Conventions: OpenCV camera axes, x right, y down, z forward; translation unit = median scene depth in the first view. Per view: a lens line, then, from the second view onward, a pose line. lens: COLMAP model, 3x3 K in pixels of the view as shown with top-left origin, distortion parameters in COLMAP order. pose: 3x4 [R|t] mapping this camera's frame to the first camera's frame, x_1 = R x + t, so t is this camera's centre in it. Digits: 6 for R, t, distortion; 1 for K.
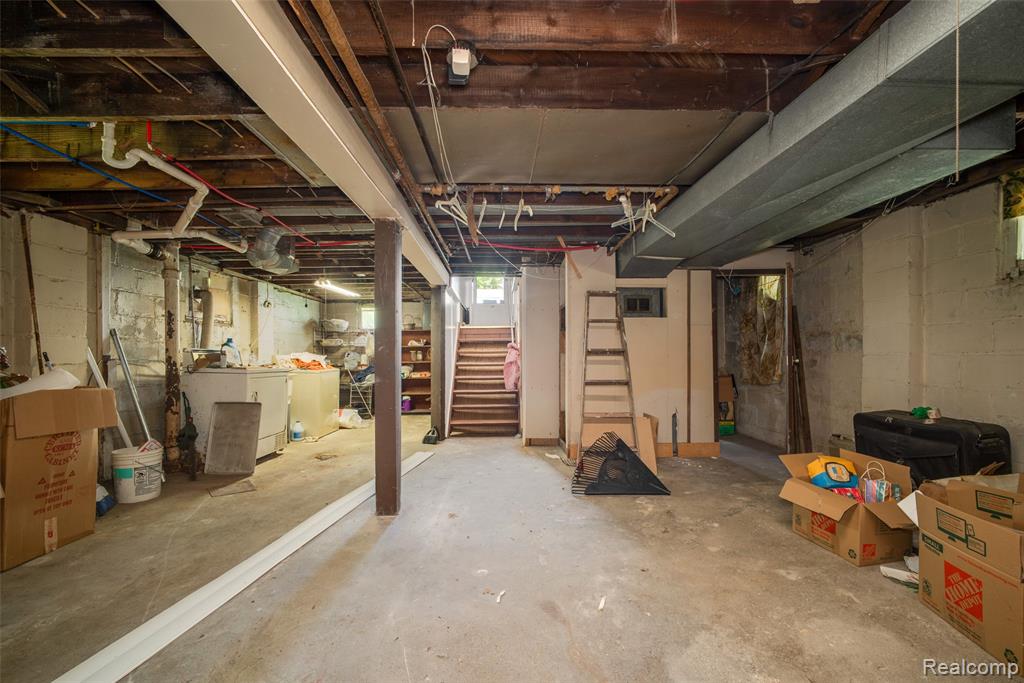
lens RADIAL K [[459.6, 0, 507.5], [0, 459.6, 357.7], [0, 0, 1]] dist [0.000266, 0.000658]
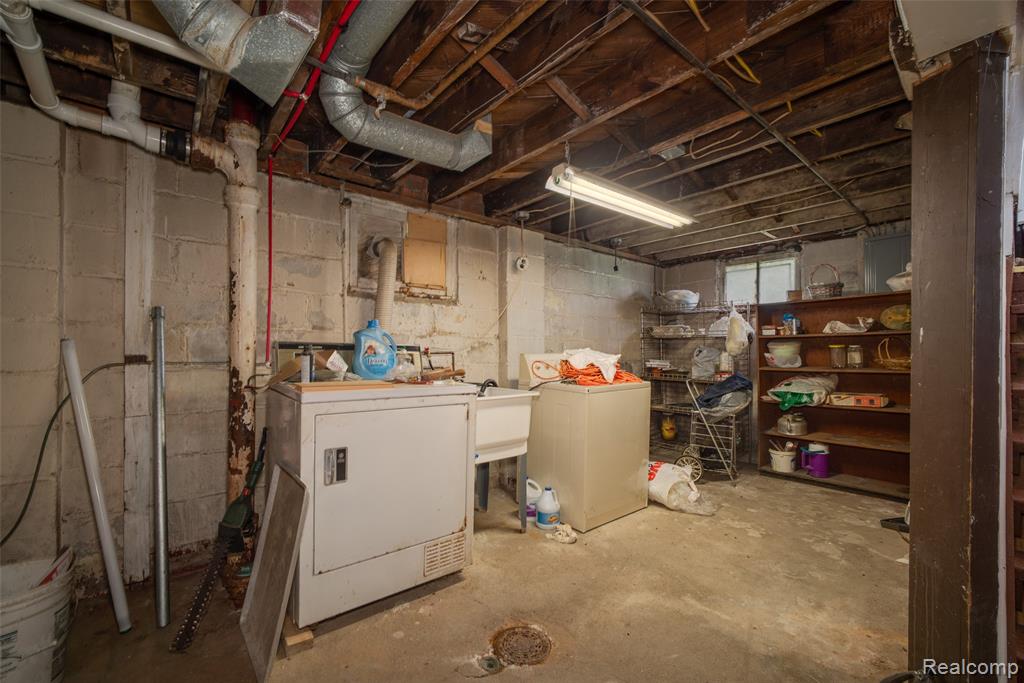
lens RADIAL K [[459.6, 0, 507.5], [0, 459.6, 357.7], [0, 0, 1]] dist [0.000266, 0.000658]
pose [[0.665877, 0.016119, -0.745887, -0.087756], [-0.007186, 0.999859, 0.015192, -0.007258], [0.746027, -0.004756, 0.665899, 0.477913]]
